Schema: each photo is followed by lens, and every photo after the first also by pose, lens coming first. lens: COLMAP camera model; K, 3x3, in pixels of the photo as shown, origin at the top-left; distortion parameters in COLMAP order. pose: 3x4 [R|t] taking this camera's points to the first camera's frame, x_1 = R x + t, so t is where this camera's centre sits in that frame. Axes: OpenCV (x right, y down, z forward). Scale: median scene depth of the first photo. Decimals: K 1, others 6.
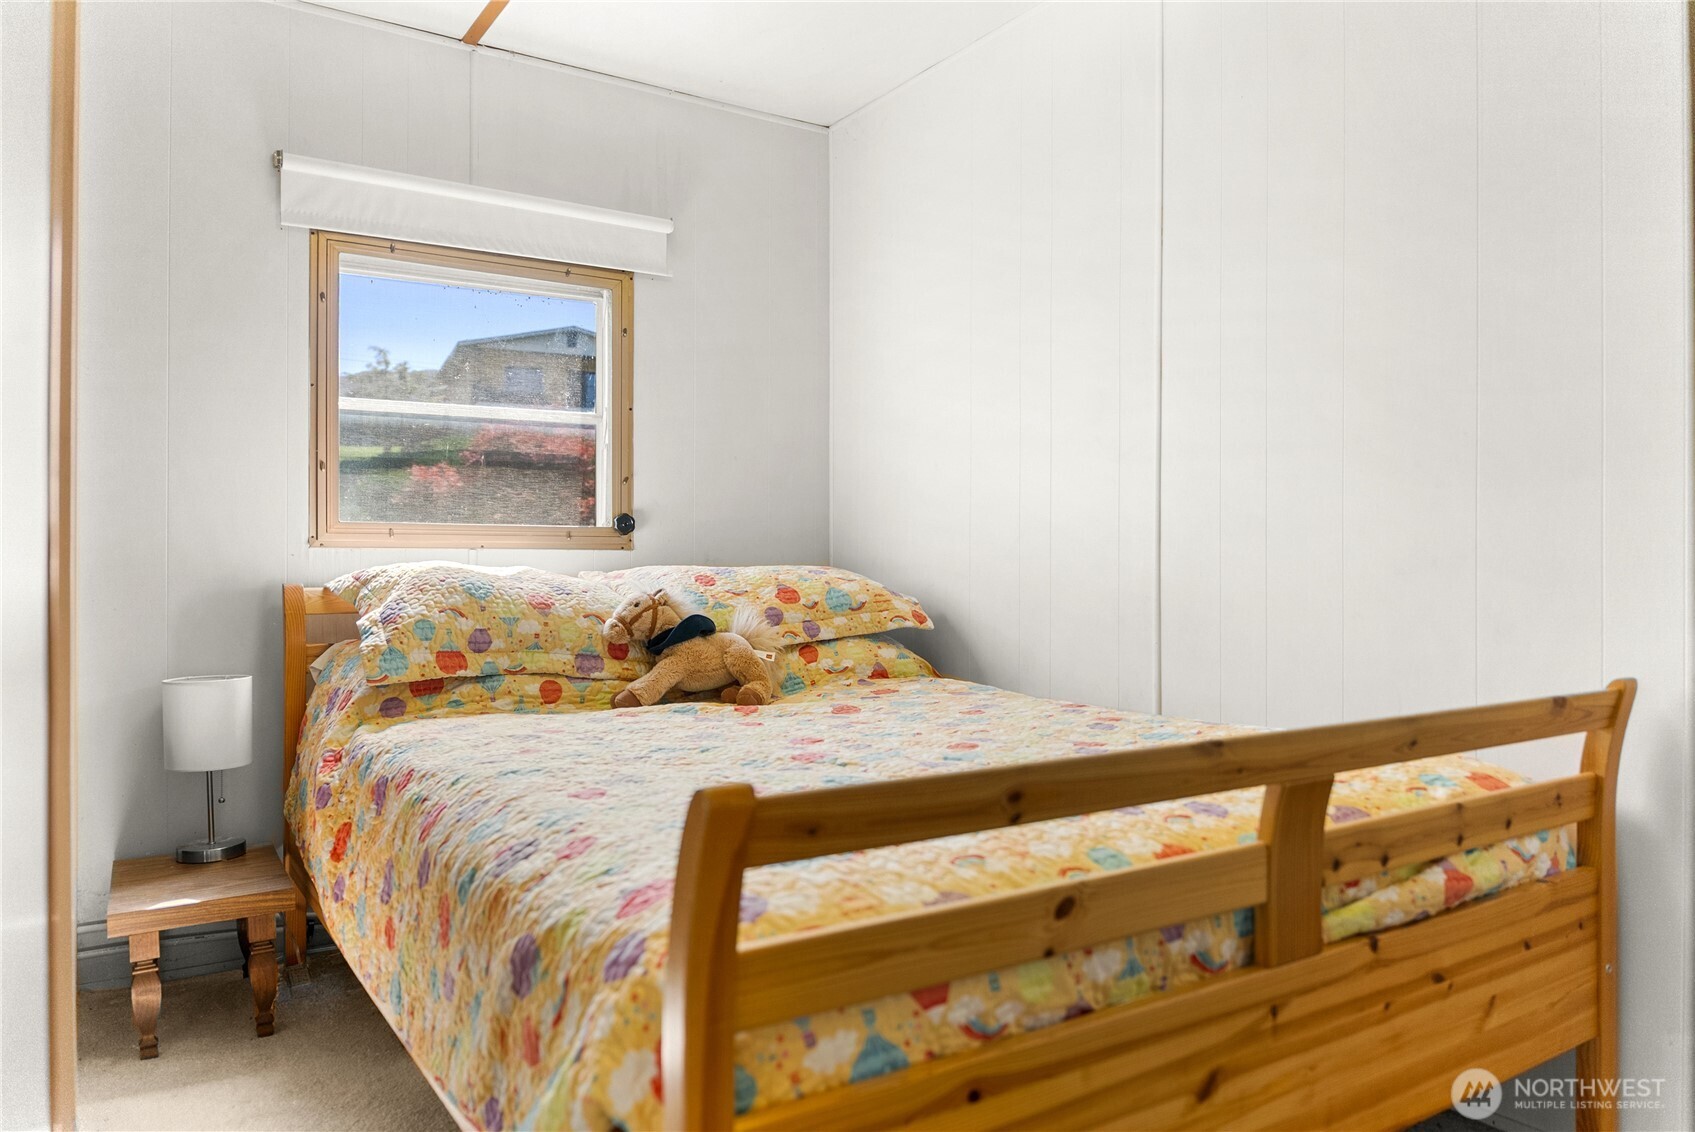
lens RADIAL K [[1162.6, 0, 847.1], [0, 1162.6, 567.0], [0, 0, 1]] dist [0.000733, 0.000390]
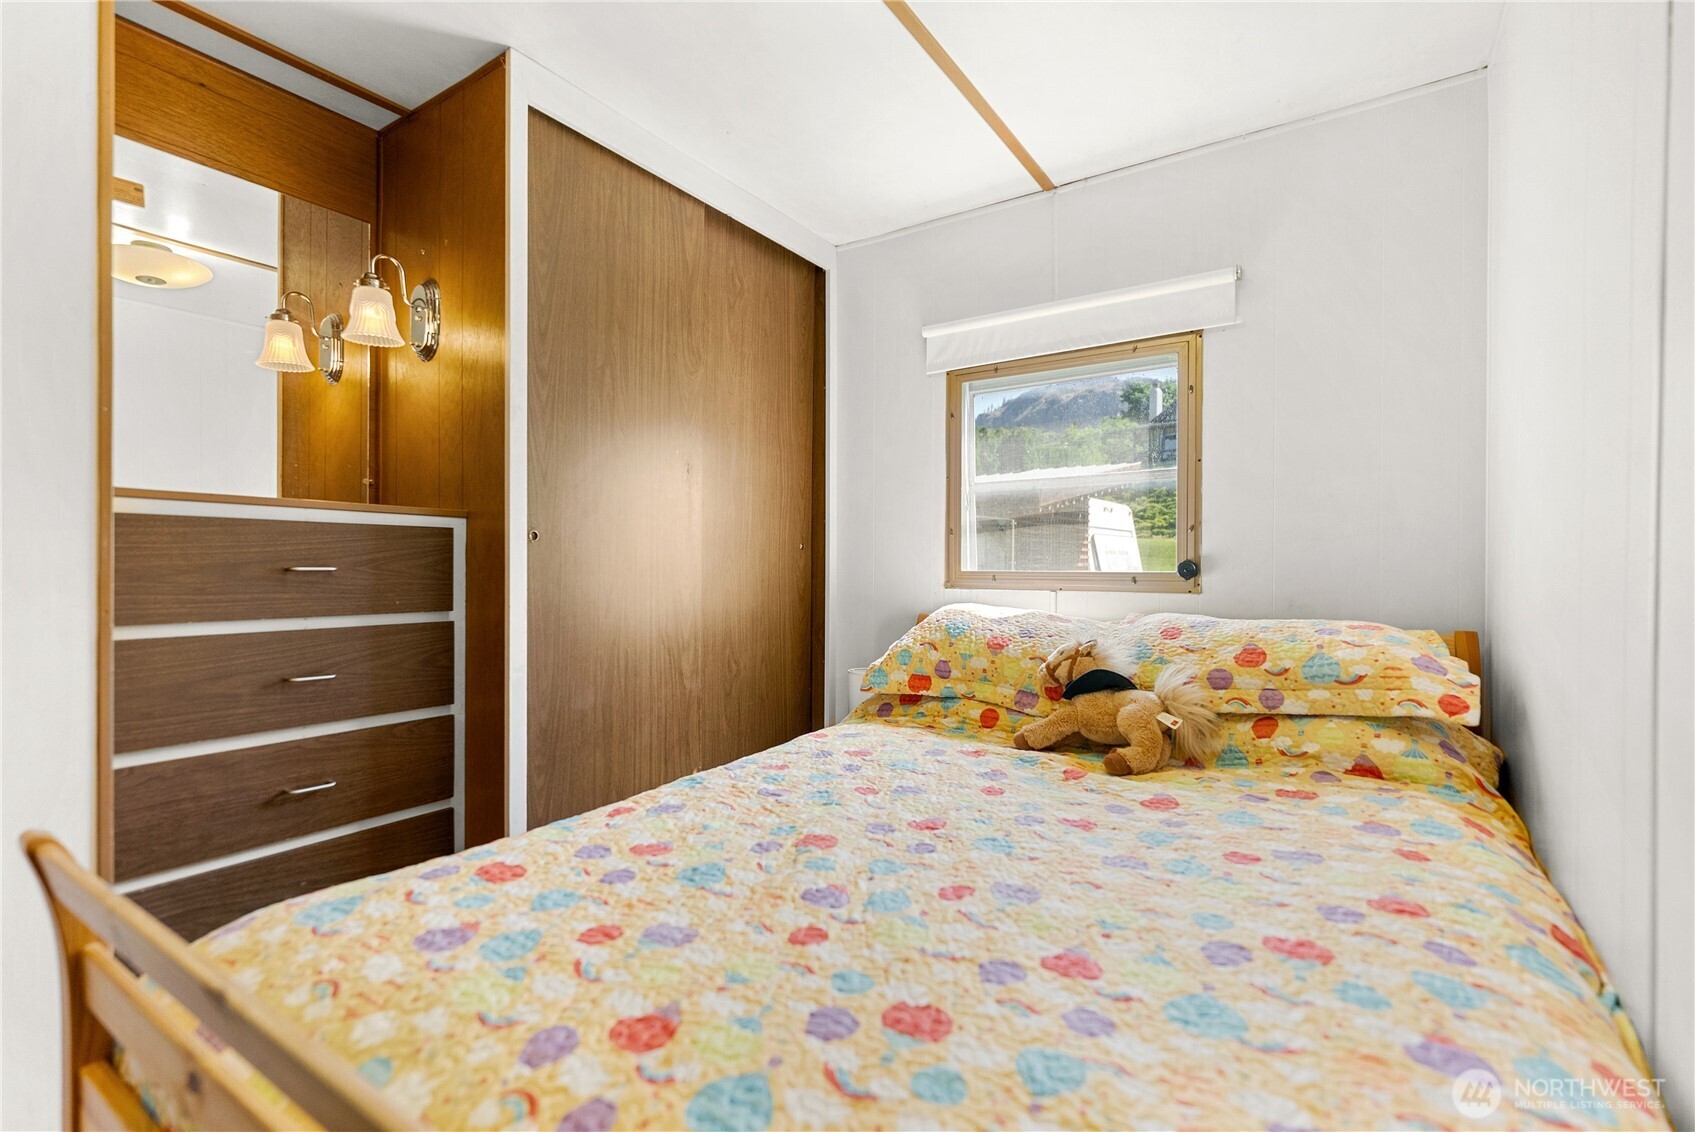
lens RADIAL K [[778.1, 0, 846.4], [0, 778.1, 564.7], [0, 0, 1]] dist [-0.001588, -0.000110]
pose [[0.390428, 0.005520, -0.920617, 0.383489], [0.000365, 0.999981, 0.006151, -0.051426], [0.920633, -0.002737, 0.390419, 0.485369]]
